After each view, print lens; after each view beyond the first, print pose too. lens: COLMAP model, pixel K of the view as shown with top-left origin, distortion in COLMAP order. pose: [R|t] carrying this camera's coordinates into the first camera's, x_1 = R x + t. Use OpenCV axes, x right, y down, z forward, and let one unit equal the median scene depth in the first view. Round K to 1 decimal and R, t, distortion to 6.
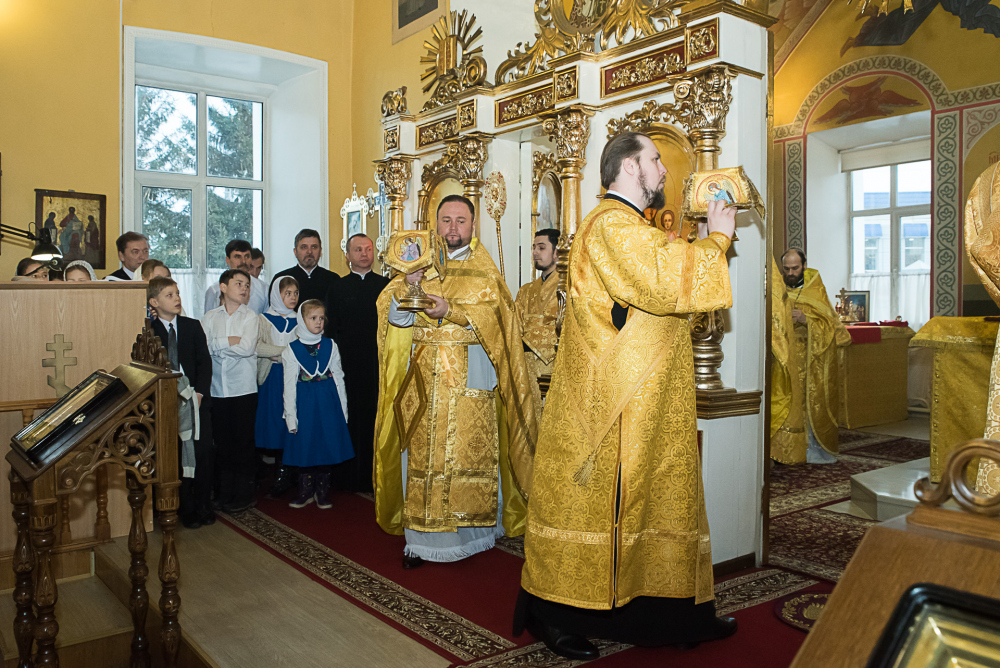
lens RADIAL K [[827.8, 0, 494.9], [0, 827.8, 321.8], [0, 0, 1]] dist [-0.096772, 0.109238]
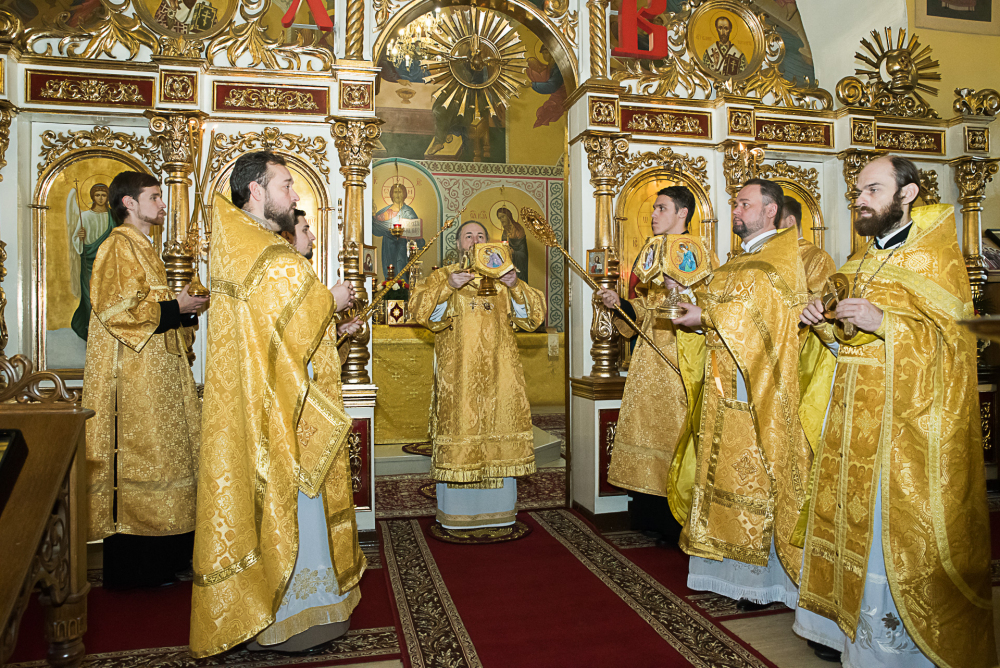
lens RADIAL K [[689.3, 0, 498.8], [0, 689.3, 332.2], [0, 0, 1]] dist [-0.128980, 0.092192]
pose [[0.412736, -0.011622, 0.910777, -0.443311], [0.023842, 0.999714, 0.001952, 0.008207], [-0.910539, 0.020909, 0.412895, 0.313125]]
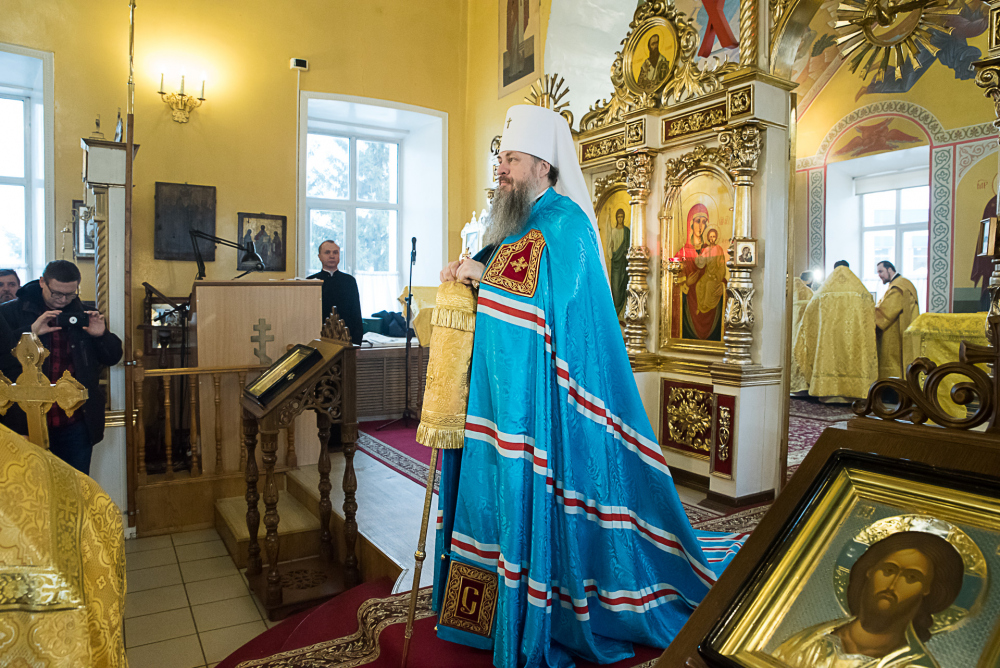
lens RADIAL K [[674.1, 0, 502.3], [0, 674.1, 328.6], [0, 0, 1]] dist [-0.130952, 0.088964]
pose [[0.995182, 0.012592, -0.097236, -0.016193], [-0.010447, 0.999691, 0.022544, 0.002688], [0.097490, -0.021419, 0.995006, -0.078624]]
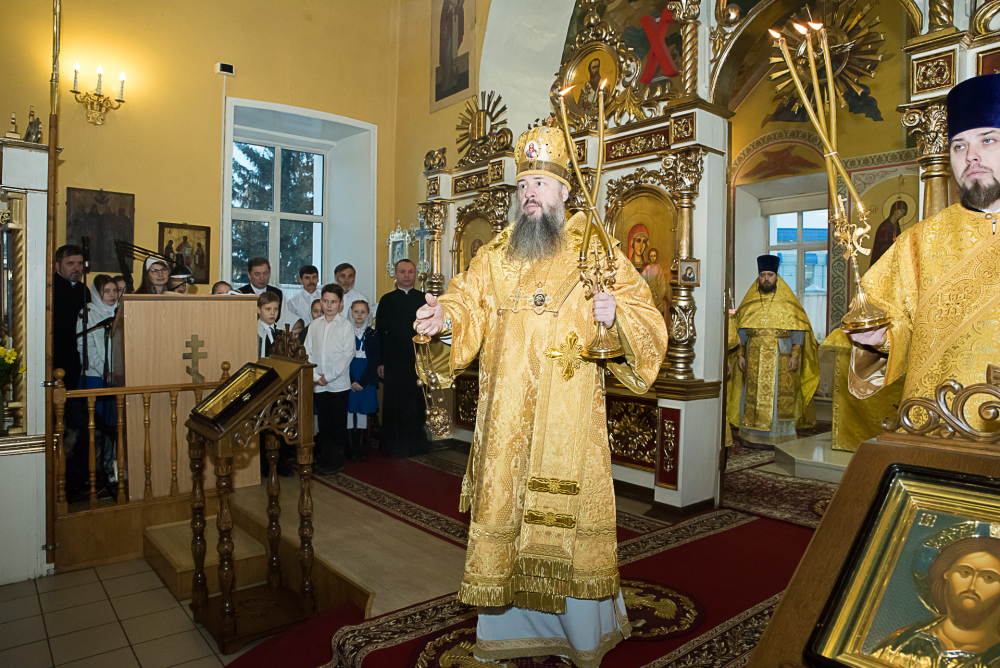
lens RADIAL K [[675.7, 0, 502.8], [0, 675.7, 330.3], [0, 0, 1]] dist [-0.133630, 0.094862]
pose [[0.998832, 0.011020, 0.047051, -0.077378], [-0.011247, 0.999926, 0.004575, -0.001877], [-0.046997, -0.005099, 0.998882, -0.084721]]
